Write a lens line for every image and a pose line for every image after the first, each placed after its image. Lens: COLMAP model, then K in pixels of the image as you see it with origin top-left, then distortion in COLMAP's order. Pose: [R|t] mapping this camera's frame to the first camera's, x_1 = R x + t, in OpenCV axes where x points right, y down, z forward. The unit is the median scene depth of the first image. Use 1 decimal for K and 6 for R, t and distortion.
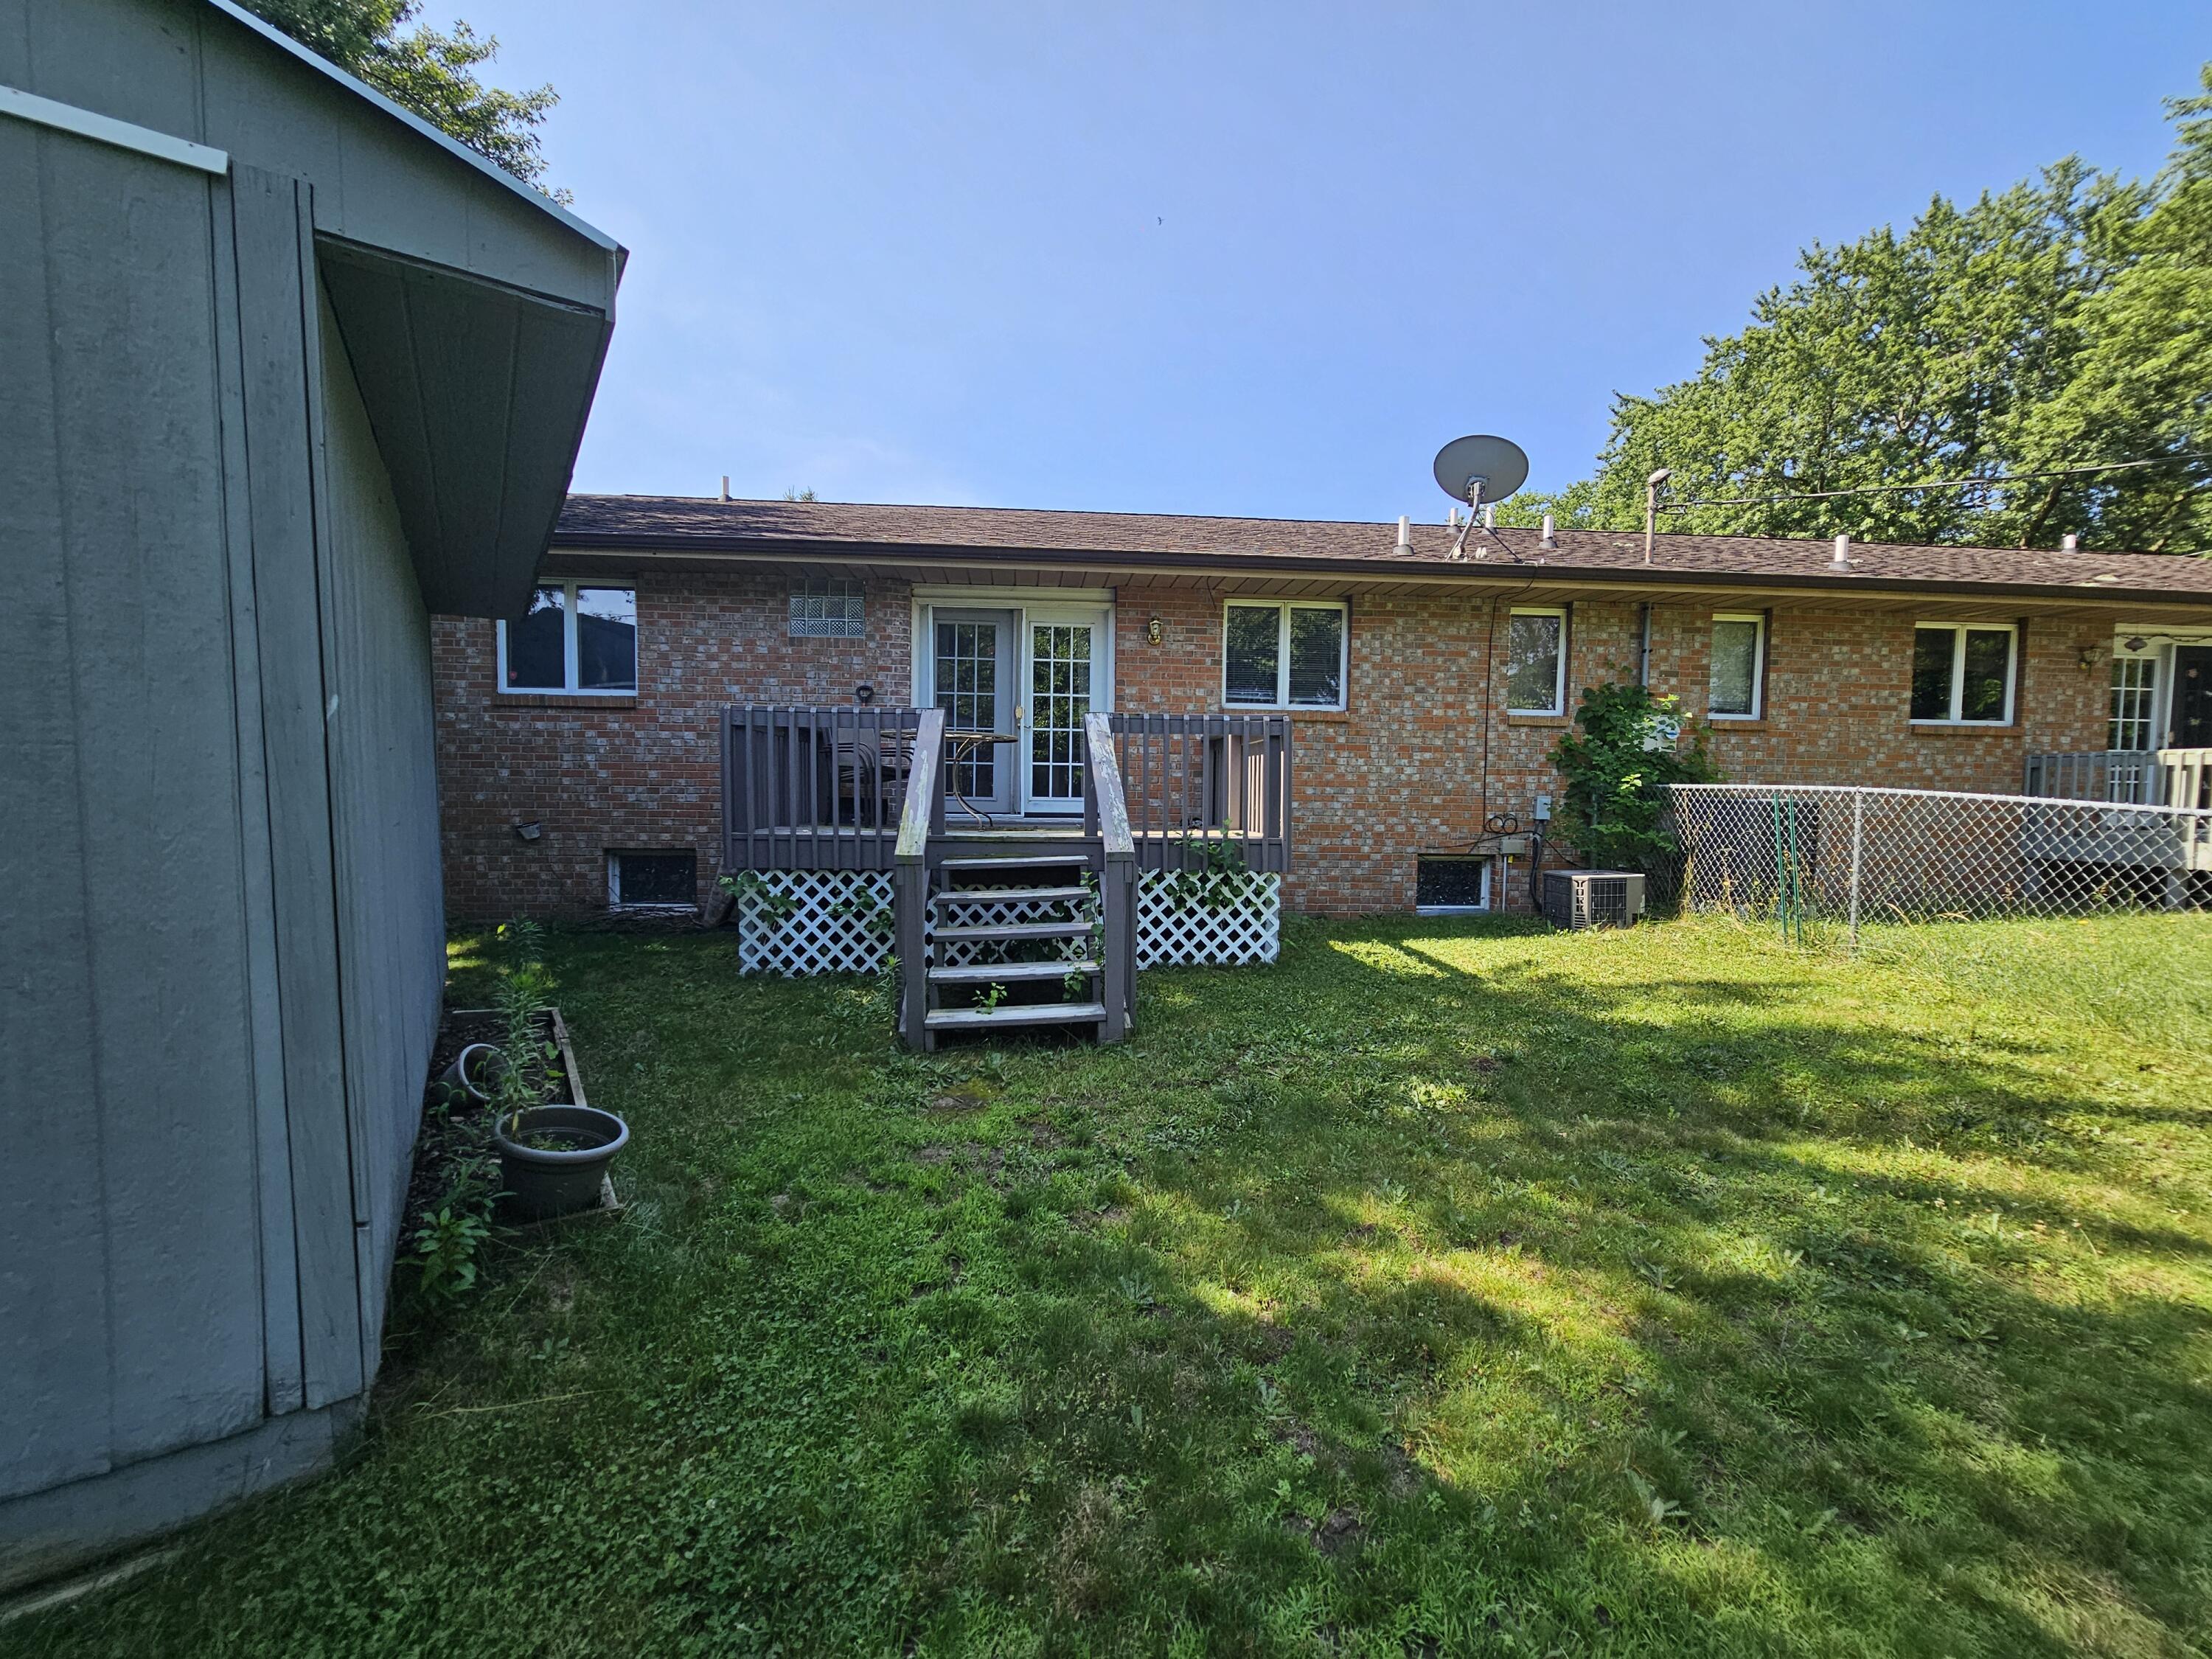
lens RADIAL K [[895.7, 0, 1110.7], [0, 895.7, 837.5], [0, 0, 1]] dist [0.007975, -0.004270]
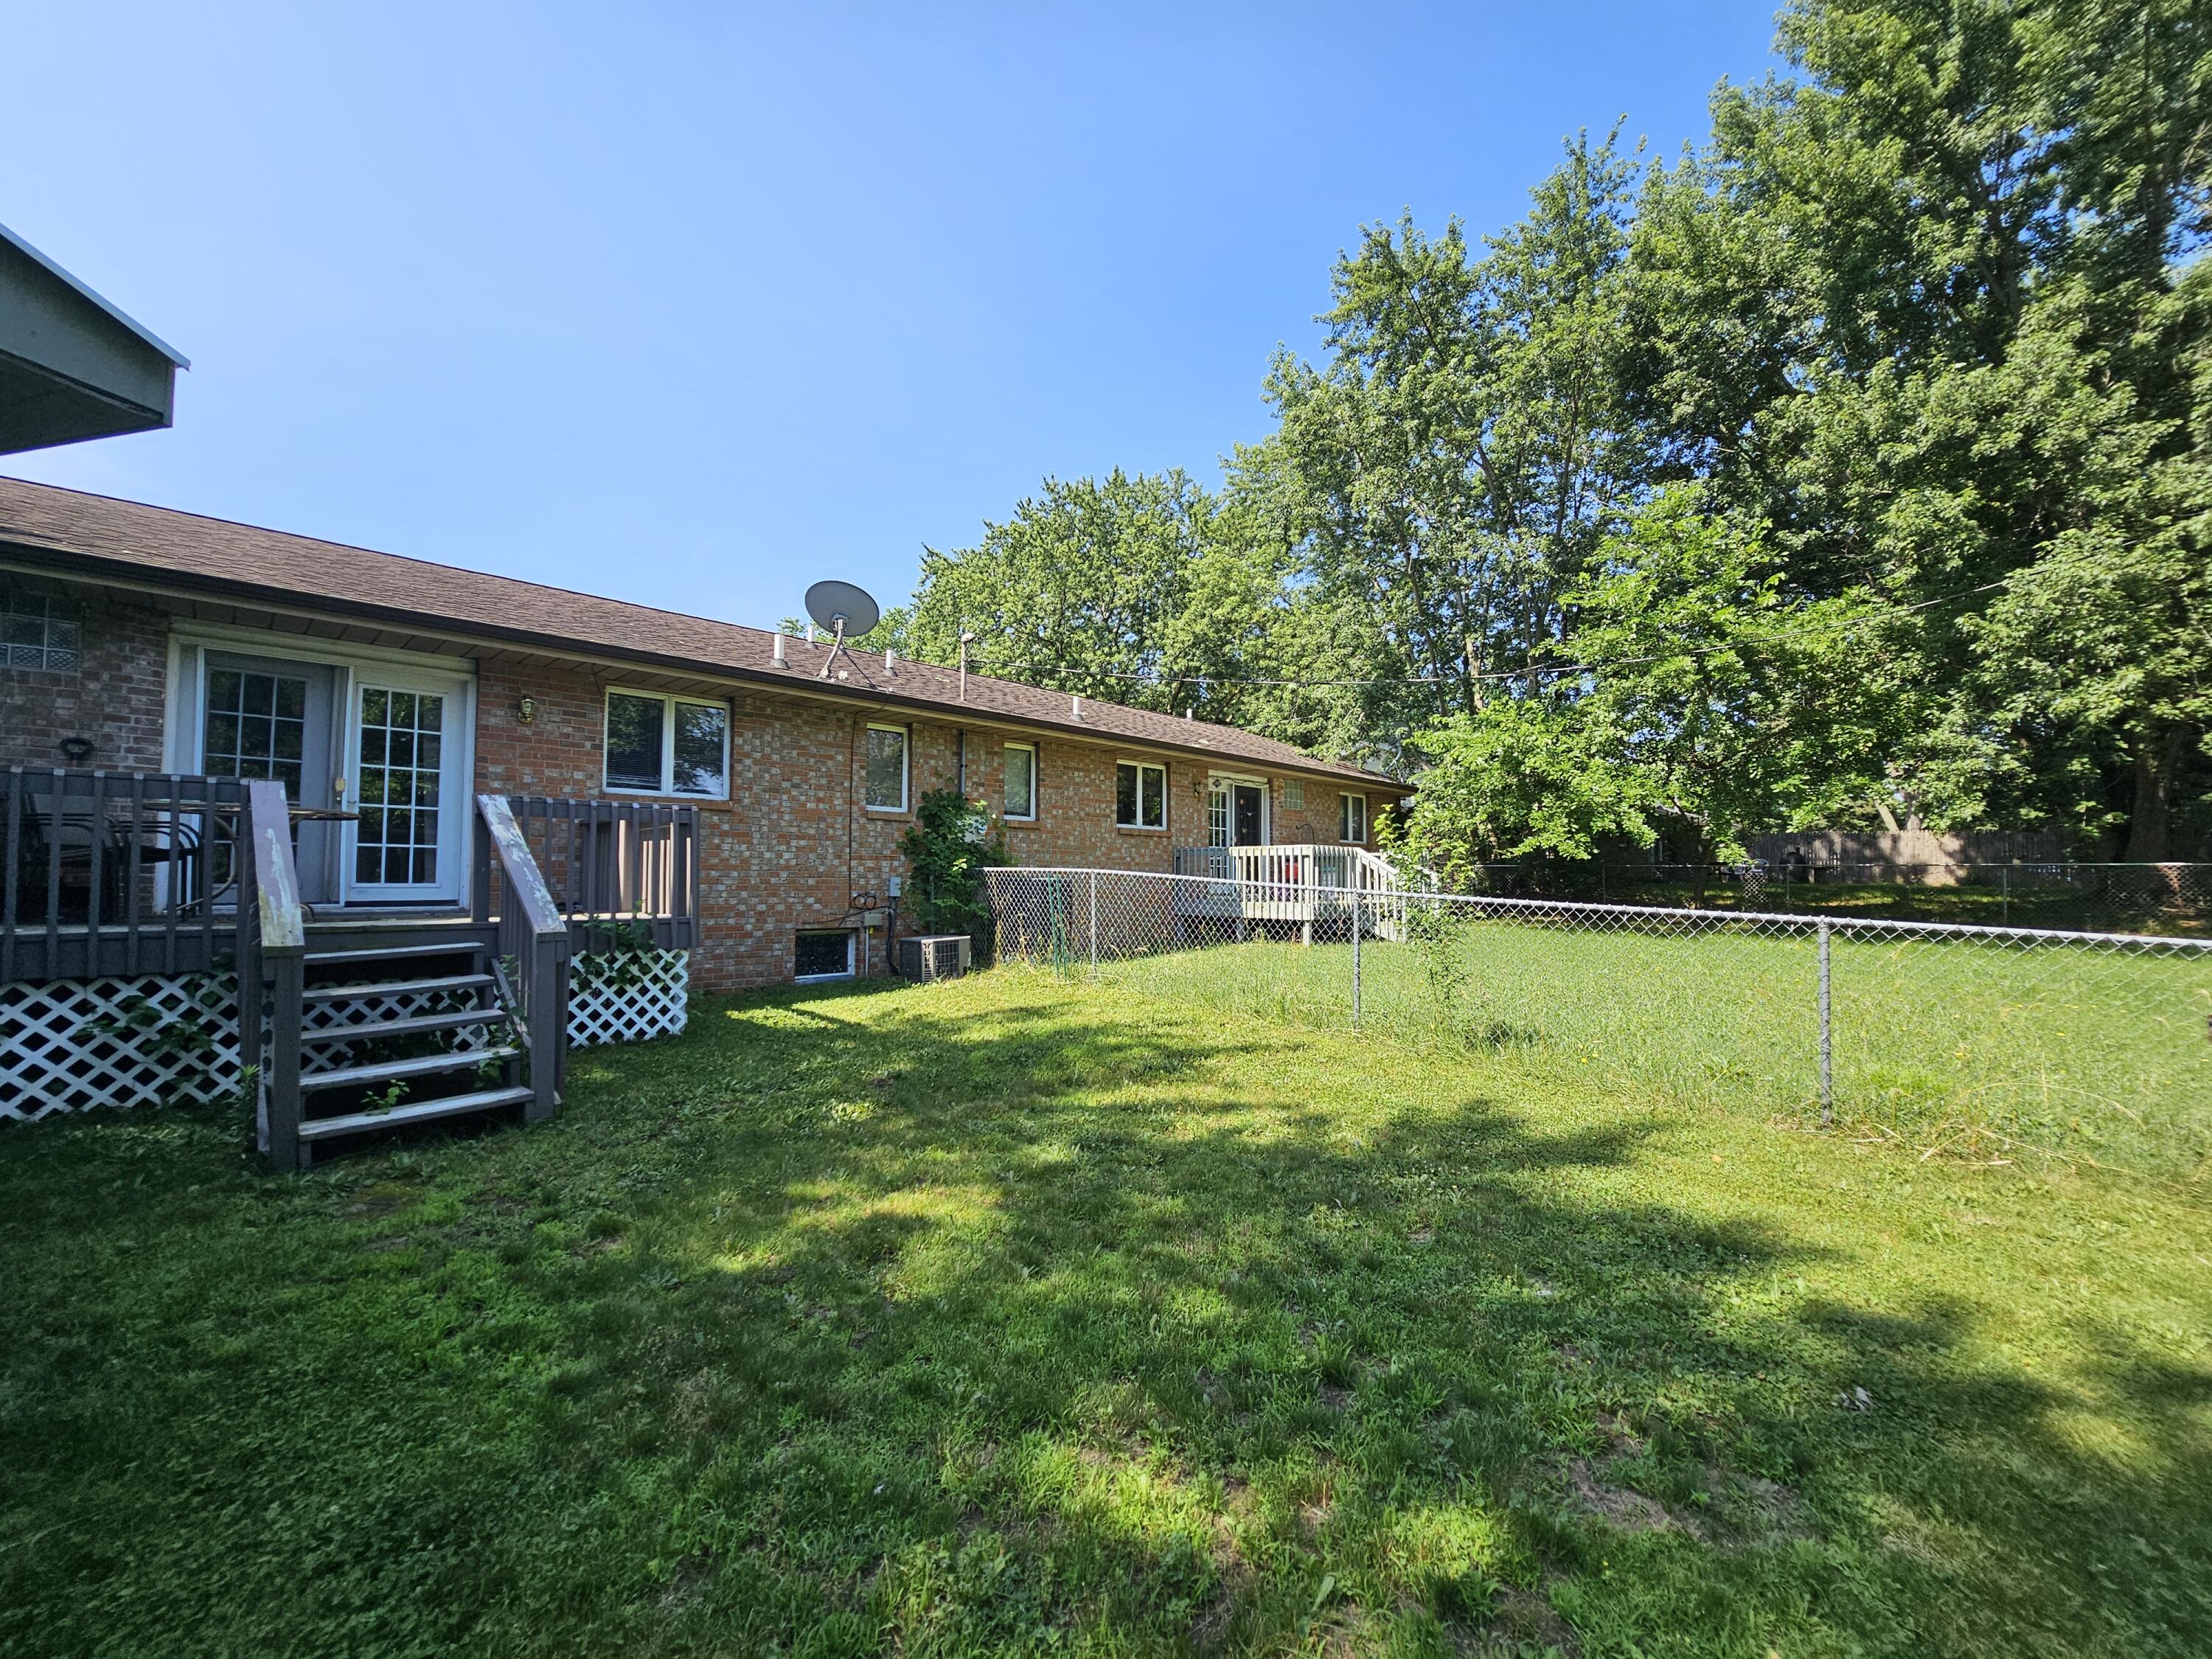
lens RADIAL K [[887.6, 0, 1106.0], [0, 887.6, 829.5], [0, 0, 1]] dist [-0.000189, -0.000064]
pose [[0.758120, 0.027055, 0.651554, -0.101793], [0.040686, 0.995230, -0.088666, 0.008621], [-0.650845, 0.093728, 0.753403, -0.118259]]
